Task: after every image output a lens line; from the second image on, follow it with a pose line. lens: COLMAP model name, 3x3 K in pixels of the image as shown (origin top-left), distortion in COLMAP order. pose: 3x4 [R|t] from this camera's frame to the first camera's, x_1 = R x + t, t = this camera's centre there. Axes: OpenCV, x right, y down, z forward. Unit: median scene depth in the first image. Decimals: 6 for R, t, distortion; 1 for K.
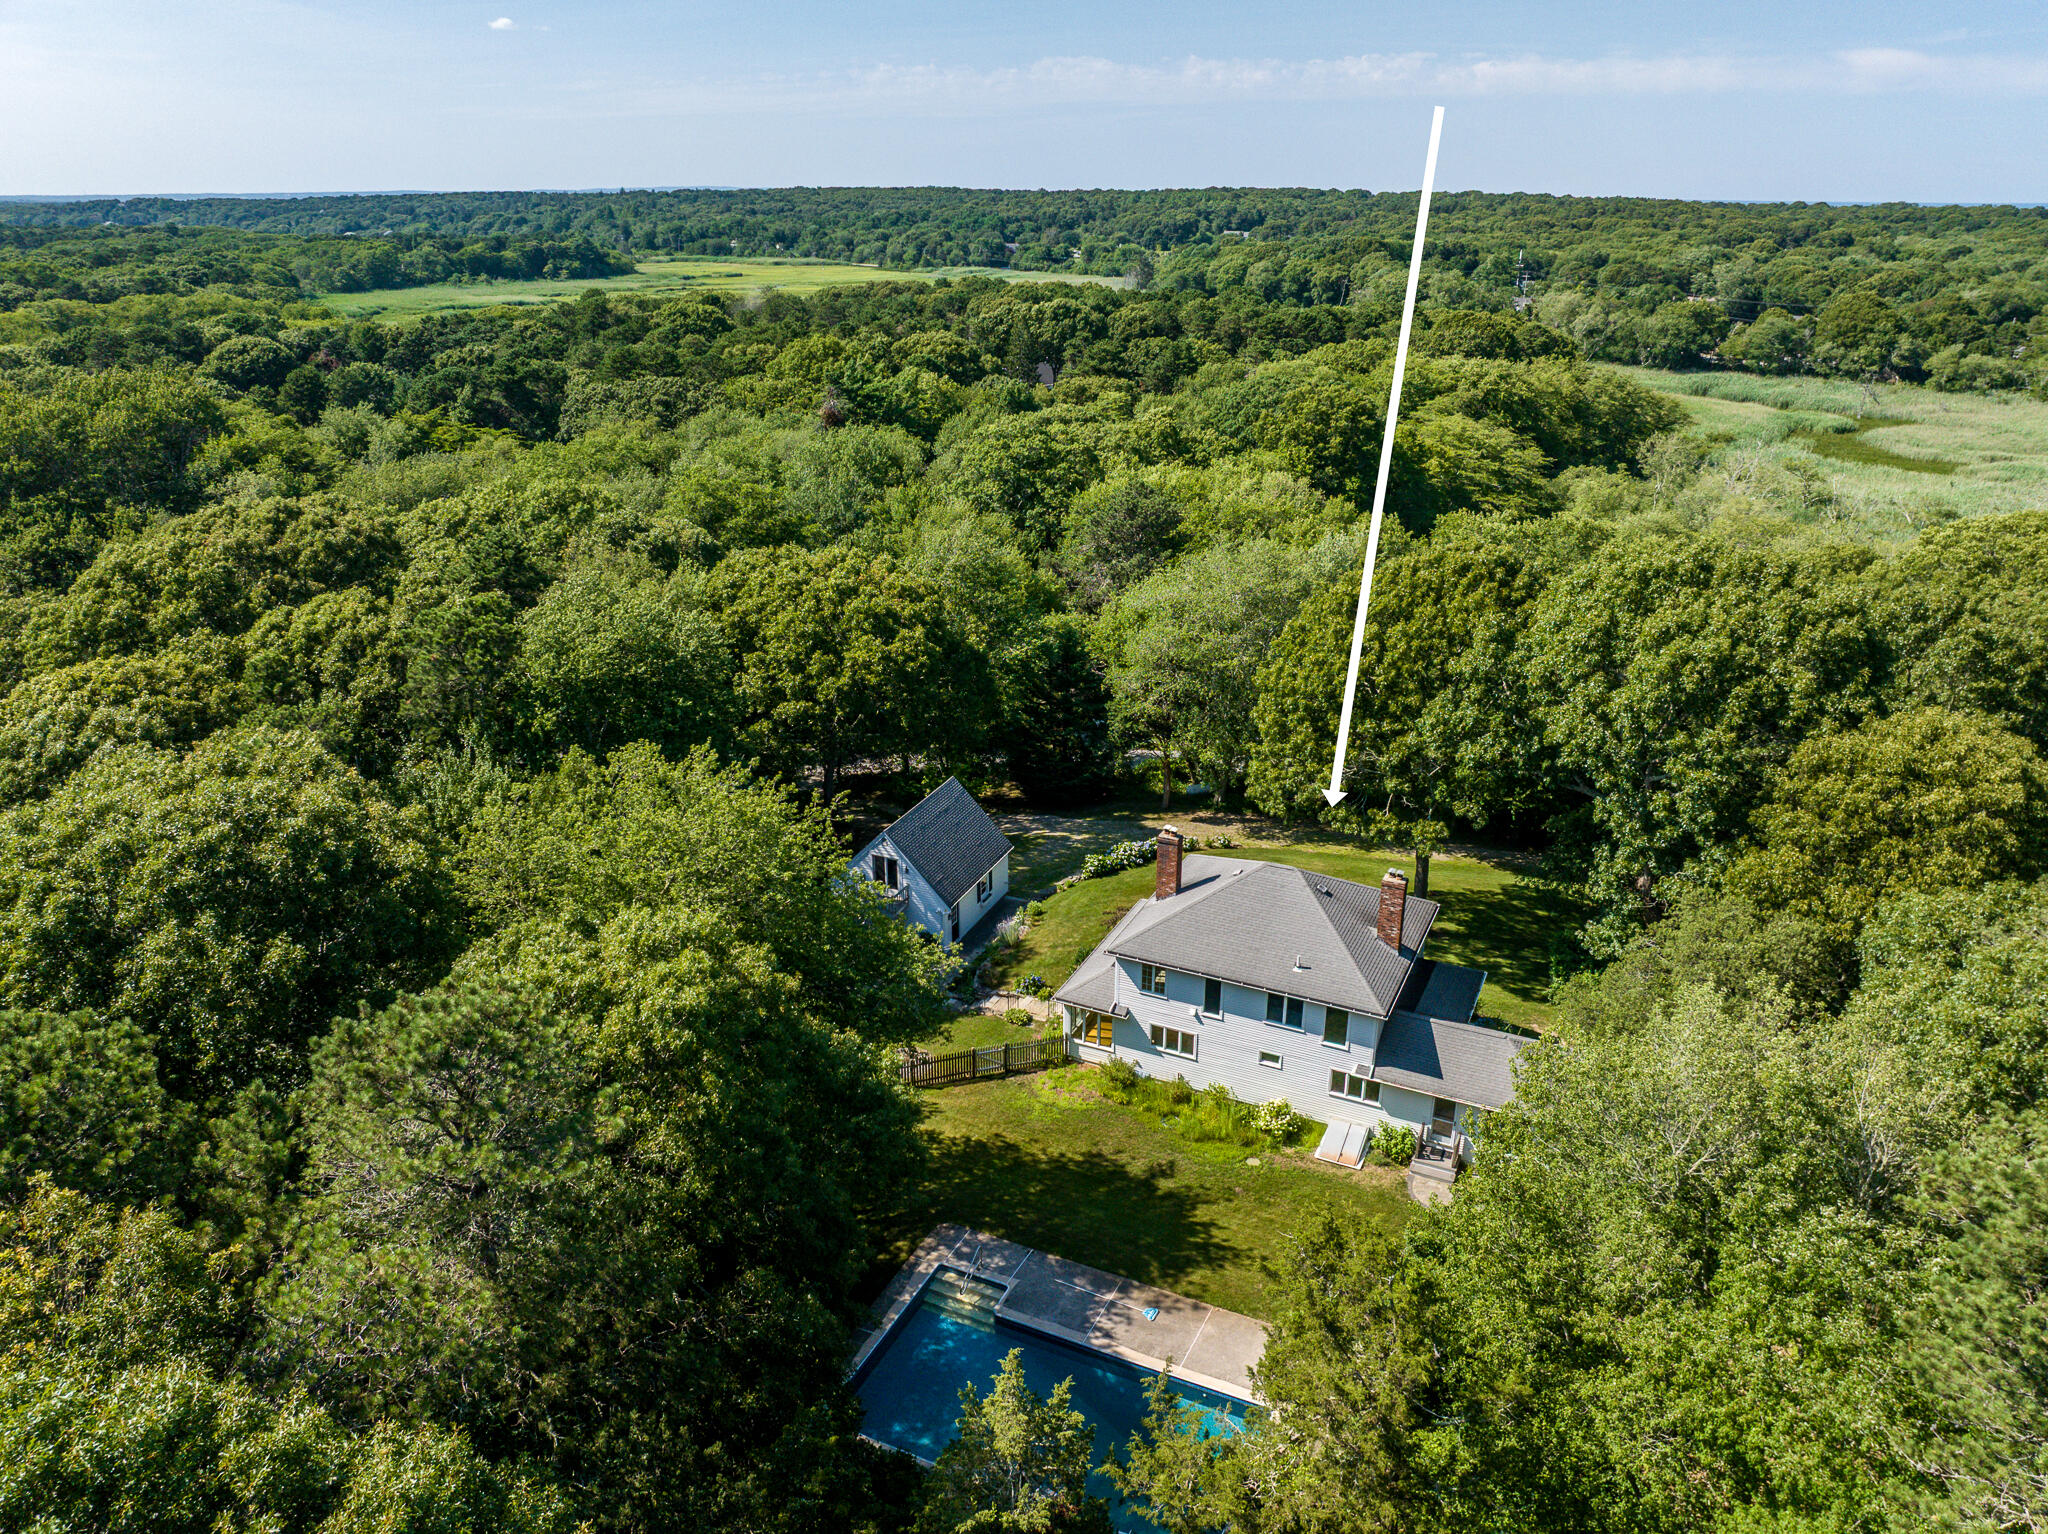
lens RADIAL K [[1437.5, 0, 1020.3], [0, 1437.5, 738.7], [0, 0, 1]] dist [-0.034994, 0.001612]
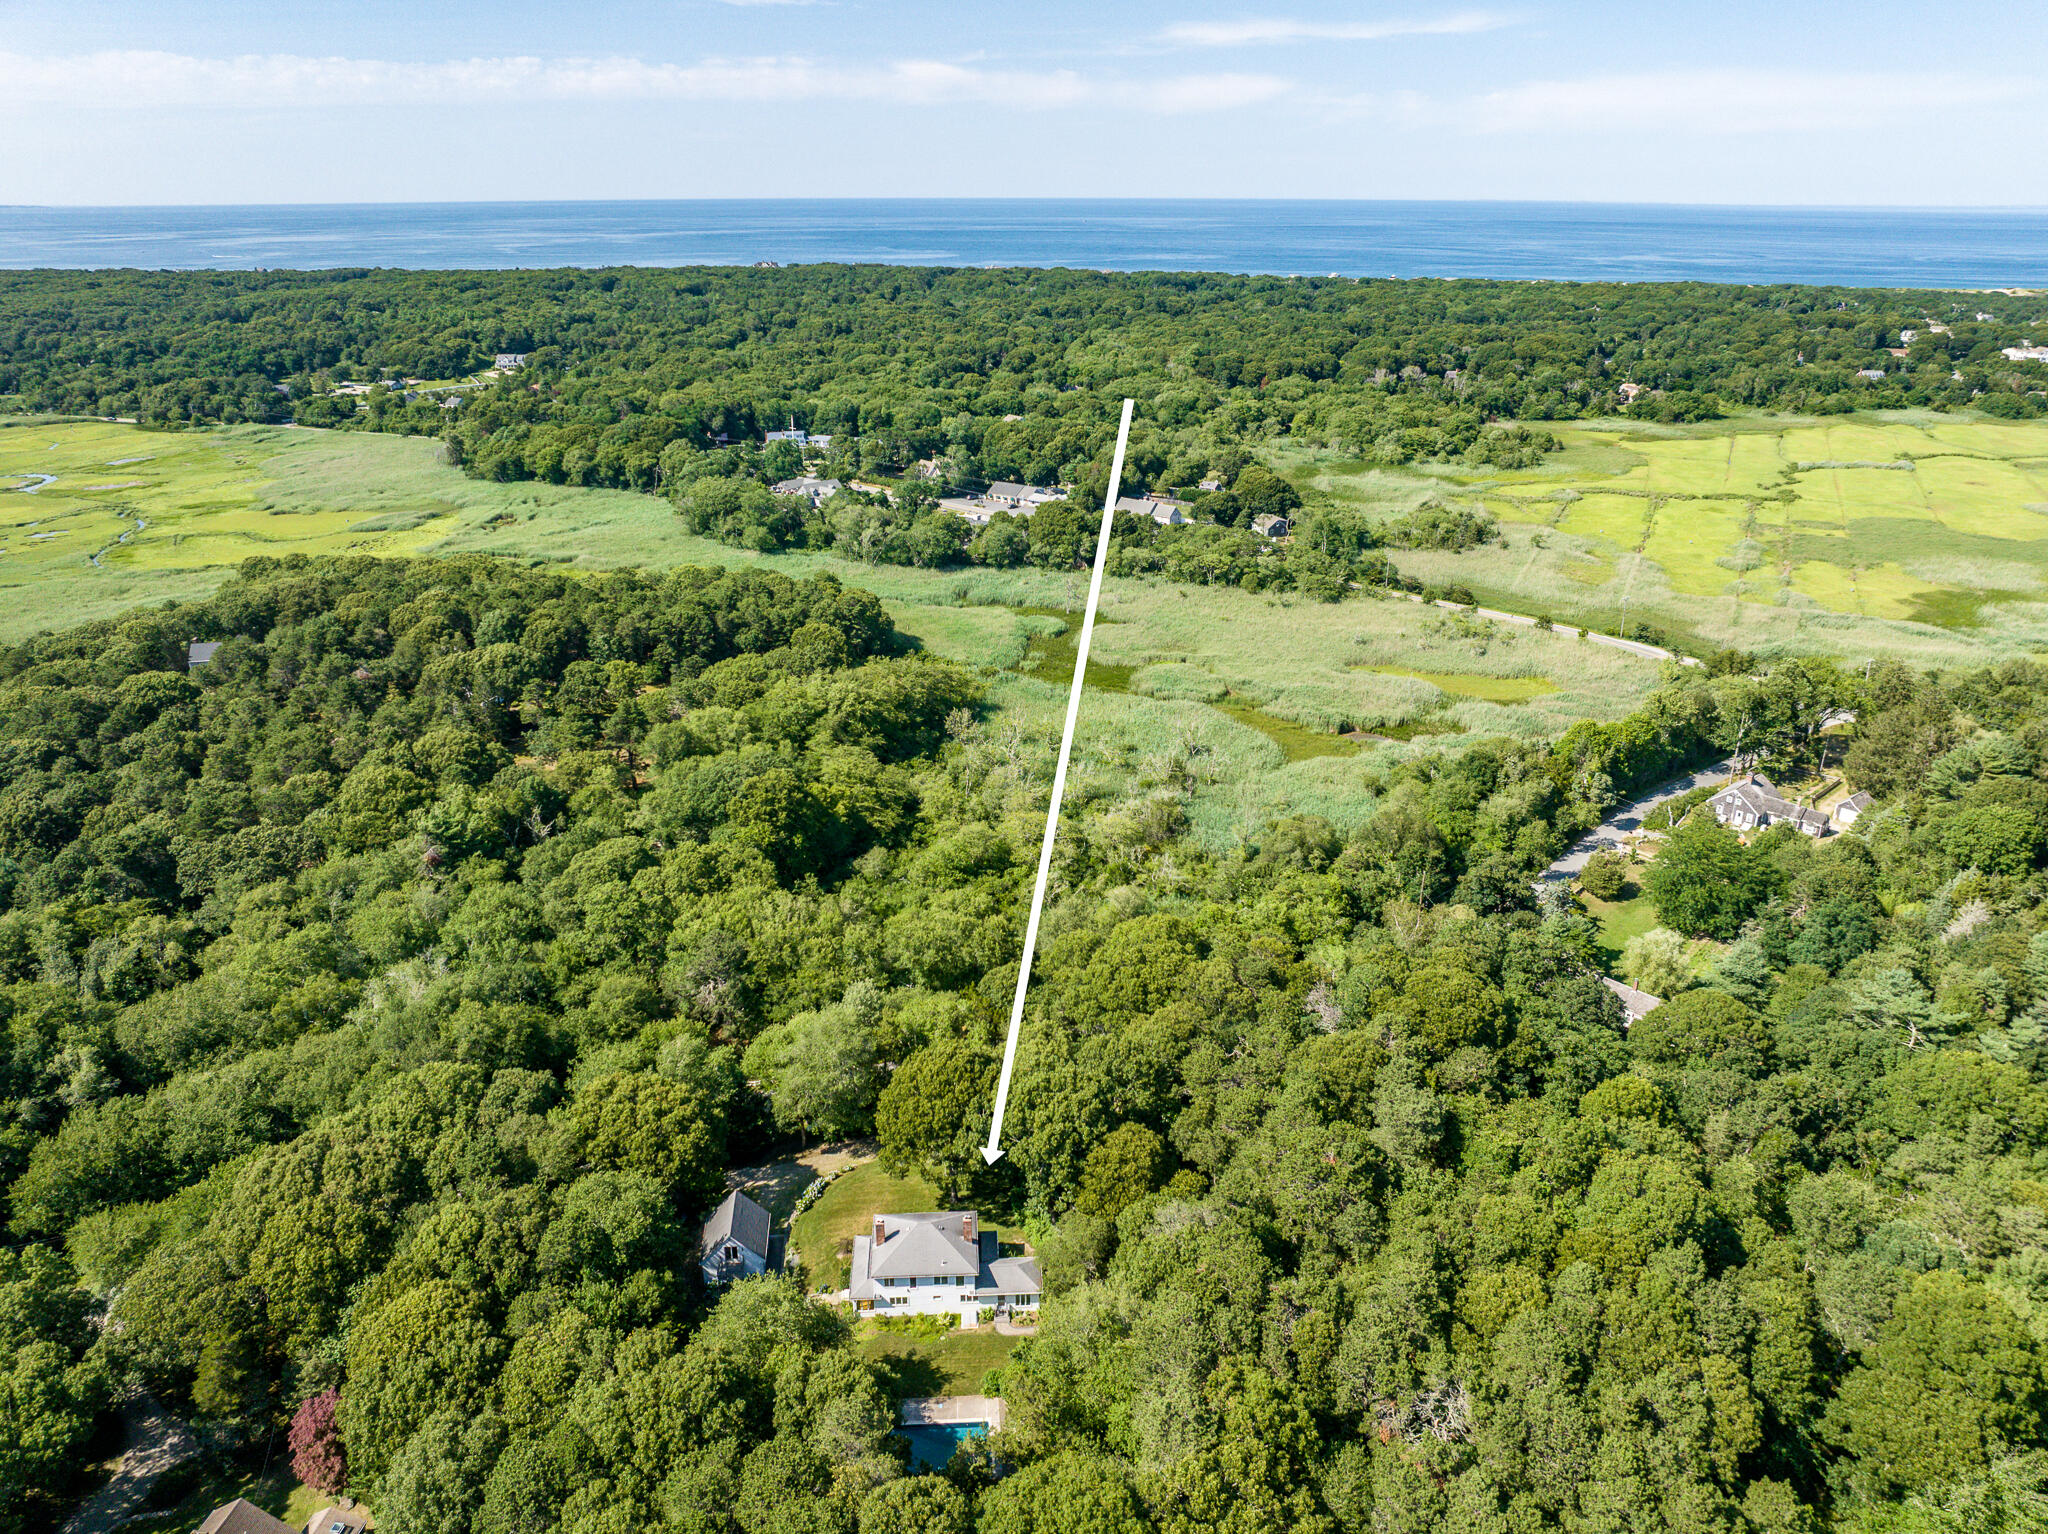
lens RADIAL K [[1437.5, 0, 1020.3], [0, 1437.5, 738.7], [0, 0, 1]] dist [-0.034994, 0.001612]
pose [[0.876059, -0.169068, 0.451593, -0.702628], [0.172408, 0.984435, 0.034094, -0.847722], [-0.450329, 0.047990, 0.891572, -1.470796]]
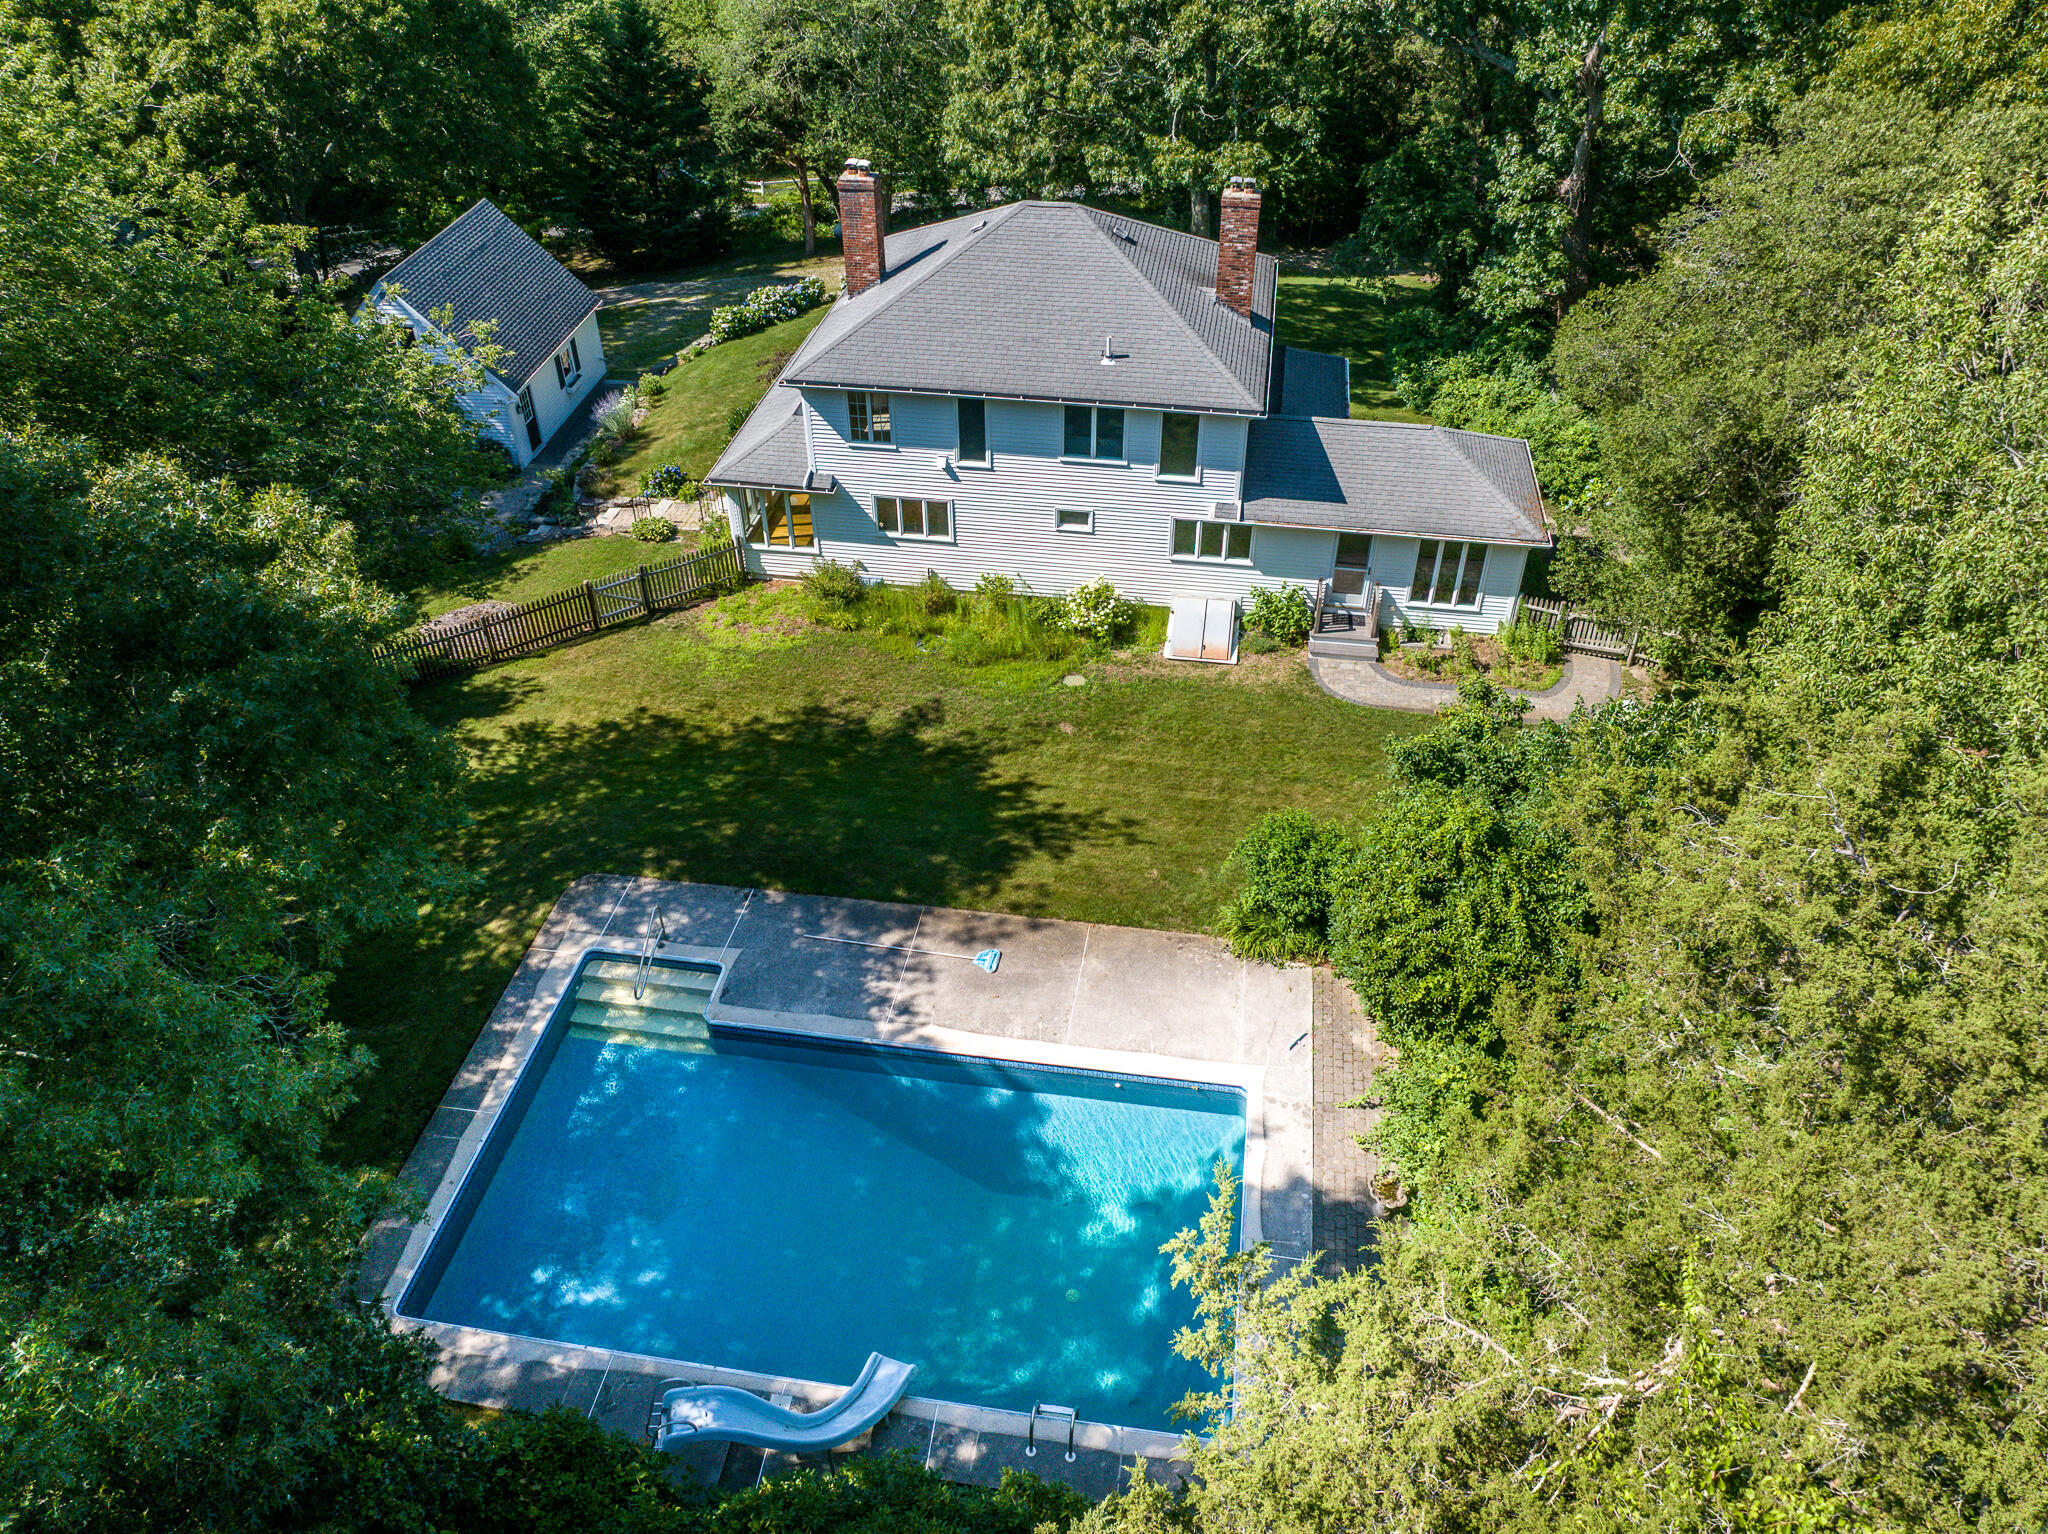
lens RADIAL K [[1470.3, 0, 1028.6], [0, 1470.3, 743.6], [0, 0, 1]] dist [-0.034018, -0.000249]
pose [[0.957801, -0.181029, 0.223263, -0.004881], [0.107534, 0.946021, 0.305745, 0.114075], [-0.266560, -0.268834, 0.925567, 0.373785]]
